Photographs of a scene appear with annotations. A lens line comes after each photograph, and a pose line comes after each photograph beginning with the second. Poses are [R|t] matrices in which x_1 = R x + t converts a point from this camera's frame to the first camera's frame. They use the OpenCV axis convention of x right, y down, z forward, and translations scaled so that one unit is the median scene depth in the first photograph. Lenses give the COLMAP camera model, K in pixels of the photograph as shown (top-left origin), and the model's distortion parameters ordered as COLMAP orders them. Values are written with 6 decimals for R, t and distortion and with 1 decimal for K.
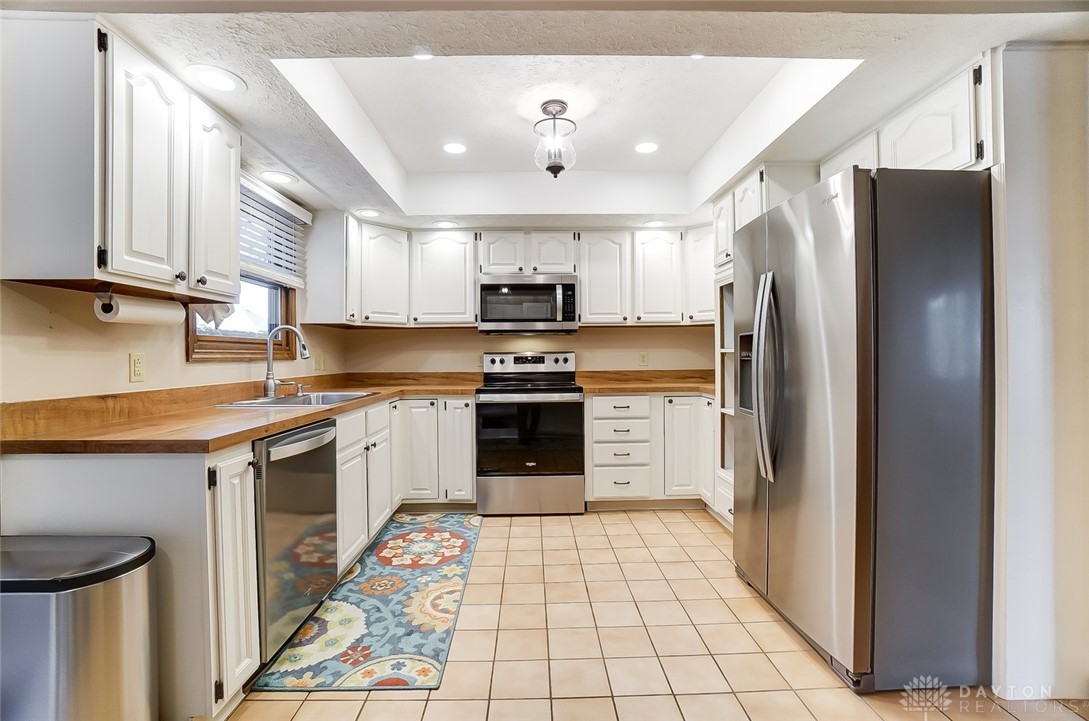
lens RADIAL K [[485.1, 0, 547.9], [0, 485.1, 358.0], [0, 0, 1]] dist [-0.060397, 0.019603]
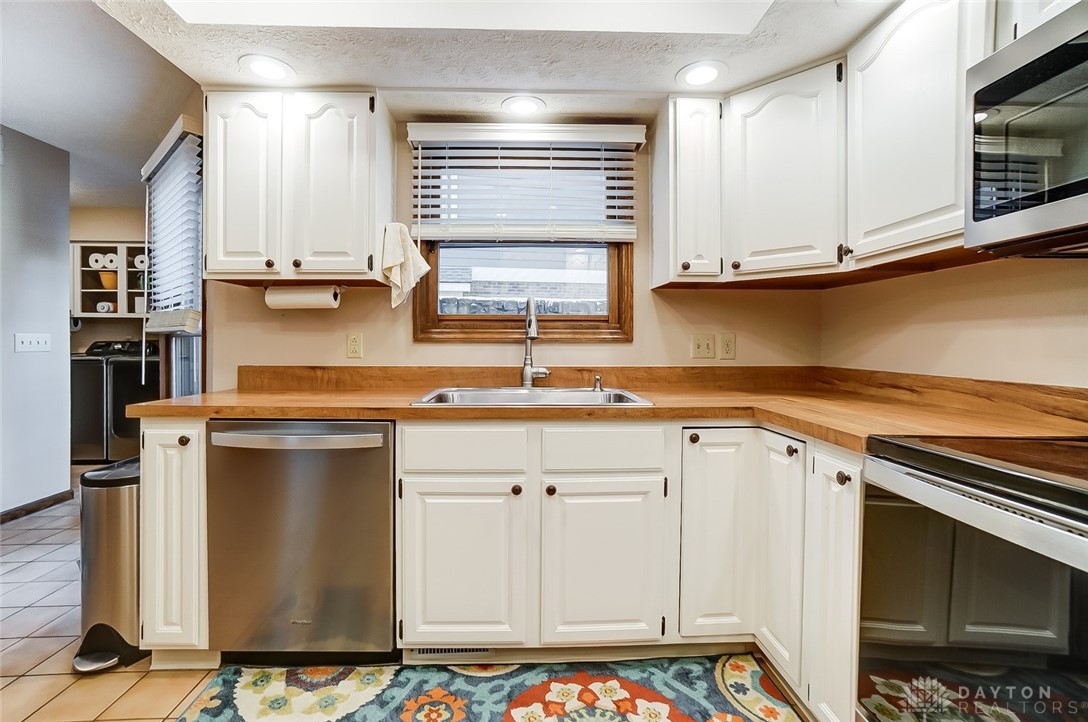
lens RADIAL K [[484.7, 0, 534.6], [0, 484.7, 341.5], [0, 0, 1]] dist [-0.060397, 0.019603]
pose [[-0.004585, 0.004154, -0.999981, 0.180860], [-0.007753, 0.999961, 0.004189, 0.001340], [0.999959, 0.007772, -0.004553, 0.841744]]
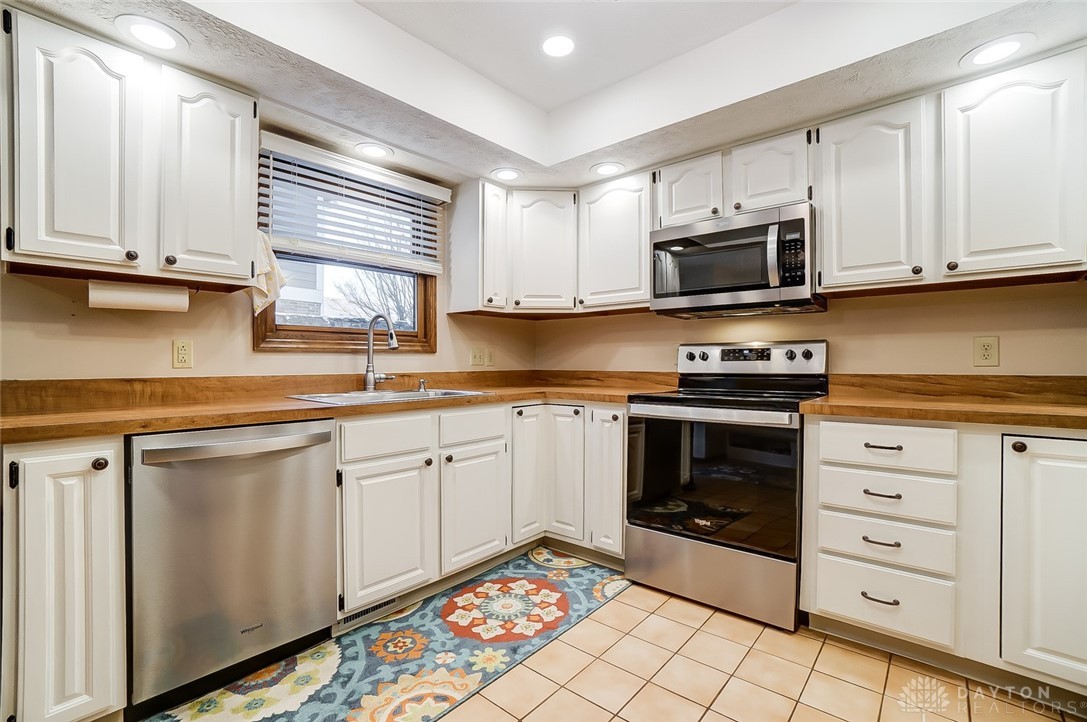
lens RADIAL K [[484.2, 0, 539.6], [0, 484.2, 365.7], [0, 0, 1]] dist [-0.060397, 0.019603]
pose [[0.732430, 0.010555, -0.680760, 0.242116], [-0.006135, 0.999942, 0.008903, 0.018327], [0.680815, -0.002344, 0.732452, 0.448721]]
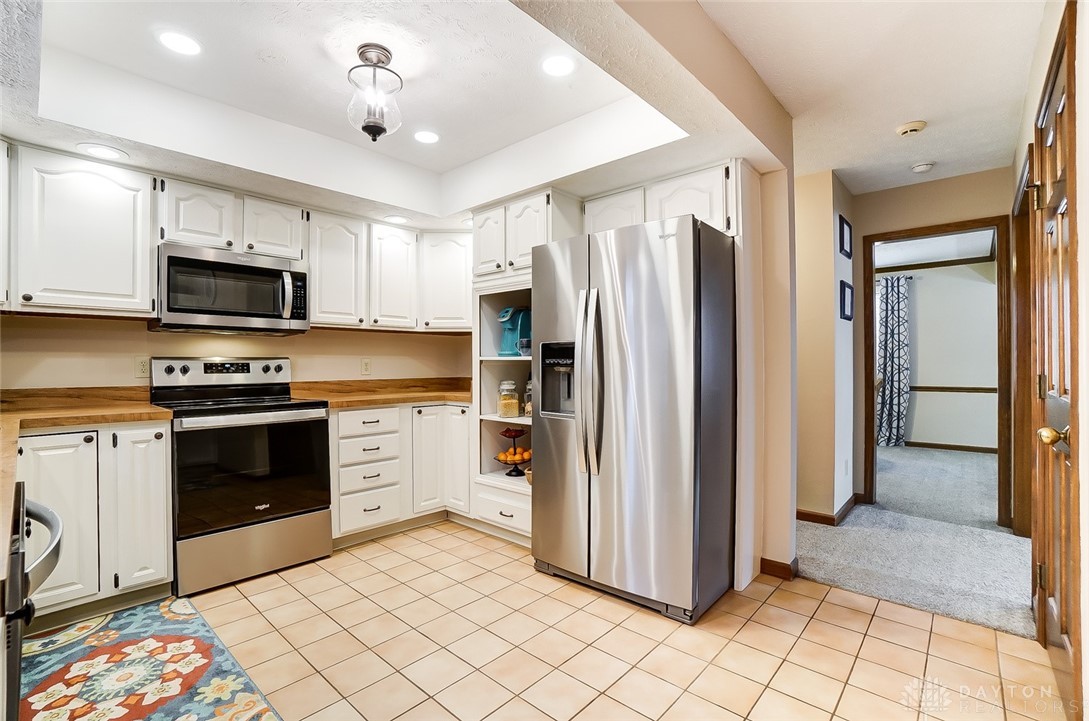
lens RADIAL K [[485.1, 0, 538.8], [0, 485.1, 363.3], [0, 0, 1]] dist [-0.060397, 0.019603]
pose [[0.696040, 0.007214, 0.717966, -0.286453], [0.000404, 0.999945, -0.010439, 0.005818], [-0.718002, 0.007557, 0.696000, 0.195478]]
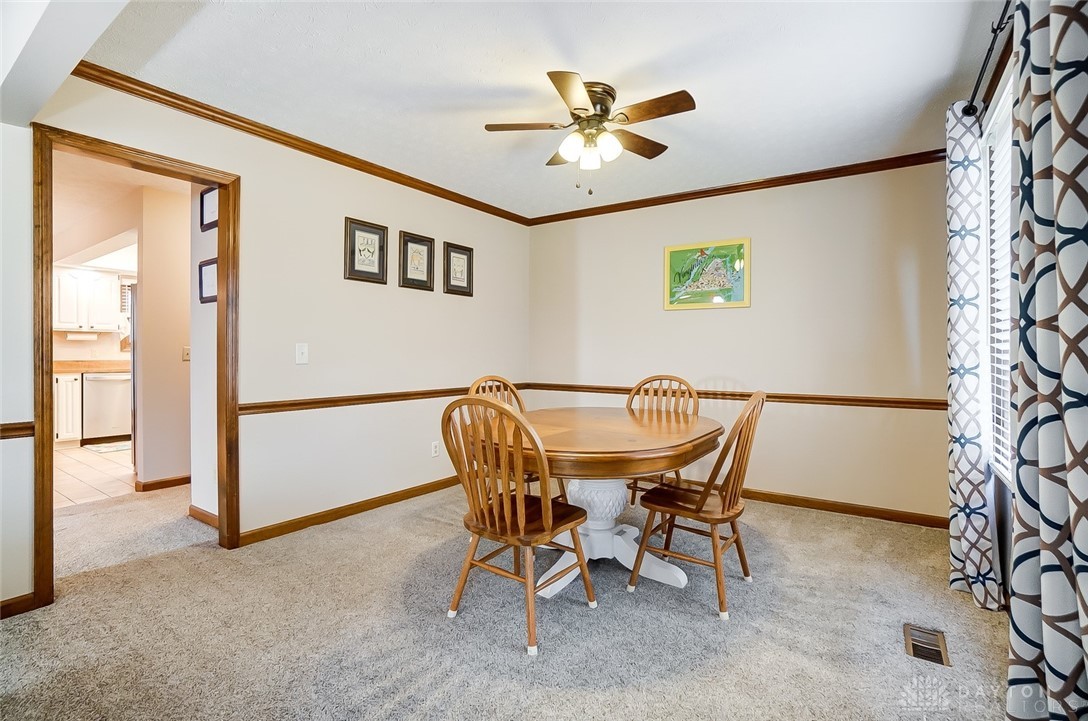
lens RADIAL K [[497.4, 0, 546.1], [0, 497.4, 355.9], [0, 0, 1]] dist [-0.016311, 0.000134]
pose [[0.813267, 0.010758, -0.581791, 2.145799], [-0.009251, 0.999942, 0.005558, -0.004322], [0.581817, 0.000861, 0.813319, 0.025181]]
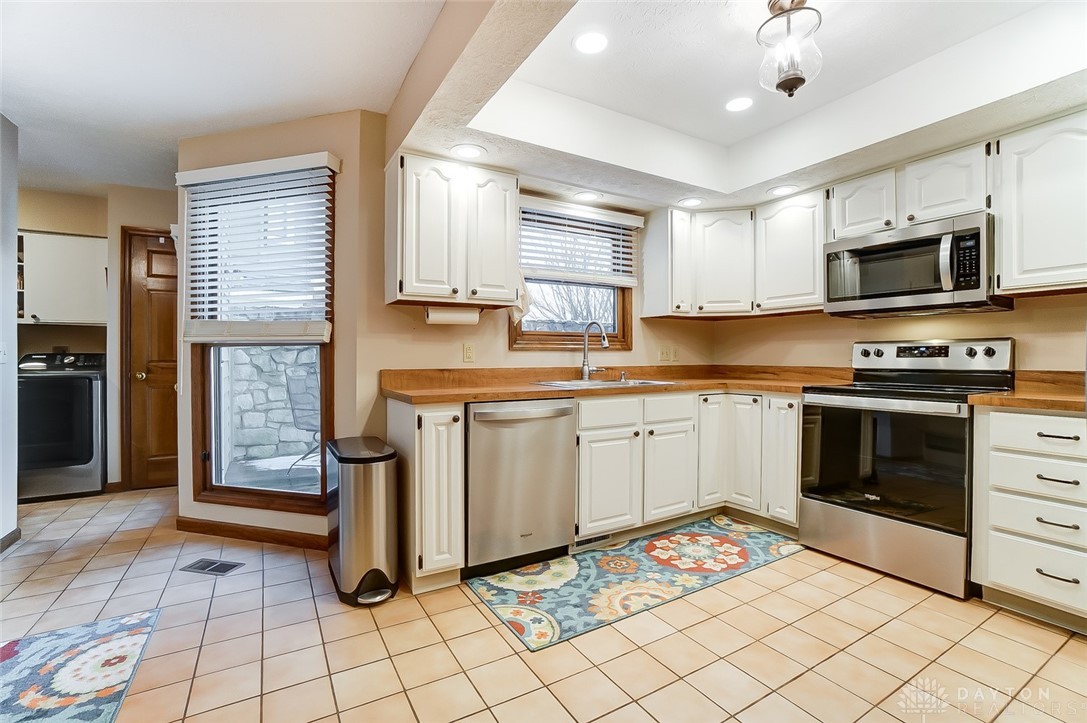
lens RADIAL K [[484.2, 0, 537.9], [0, 484.2, 357.5], [0, 0, 1]] dist [-0.060397, 0.019603]
pose [[0.471831, 0.008098, -0.881652, 0.365886], [-0.005905, 0.999964, 0.006024, 0.014409], [0.881669, 0.002364, 0.471862, 0.261063]]
